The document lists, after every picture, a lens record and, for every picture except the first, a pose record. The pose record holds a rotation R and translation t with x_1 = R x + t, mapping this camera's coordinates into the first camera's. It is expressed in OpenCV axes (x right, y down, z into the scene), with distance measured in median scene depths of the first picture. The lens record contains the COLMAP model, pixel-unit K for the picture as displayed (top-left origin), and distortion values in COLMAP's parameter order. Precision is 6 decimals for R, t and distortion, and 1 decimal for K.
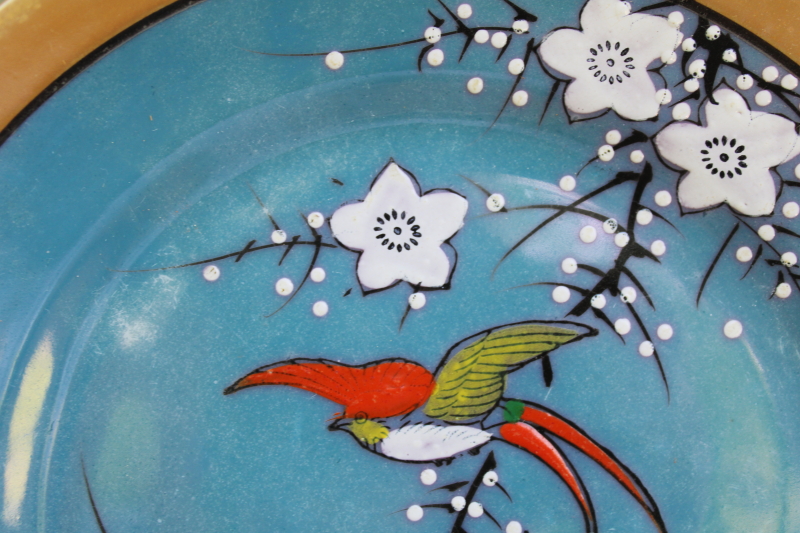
lens RADIAL K [[1240.7, 0, 400.0], [0, 1240.7, 266.5], [0, 0, 1]] dist [-0.019137, -0.007737]
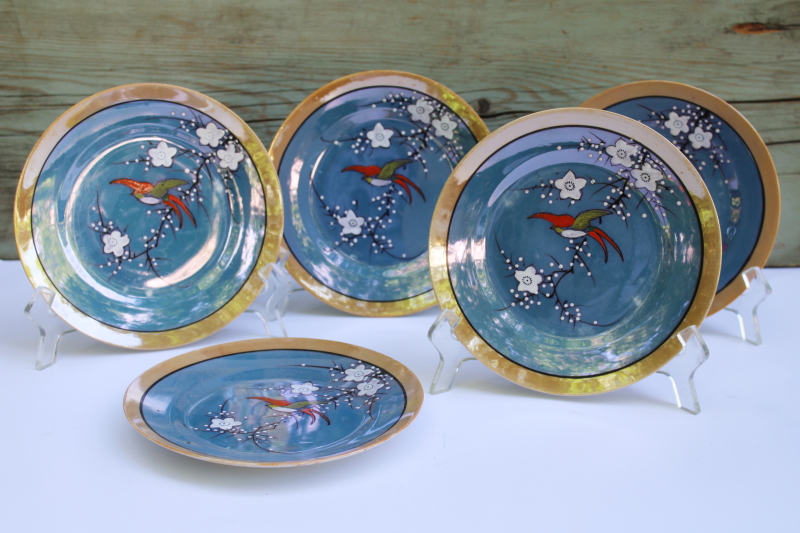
lens RADIAL K [[1240.7, 0, 400.0], [0, 1240.7, 266.5], [0, 0, 1]] dist [-0.019137, -0.007737]
pose [[0.983712, 0.102519, -0.147648, 0.085228], [-0.067550, 0.972043, 0.224876, -0.706815], [0.166574, -0.211240, 0.963136, -3.430800]]
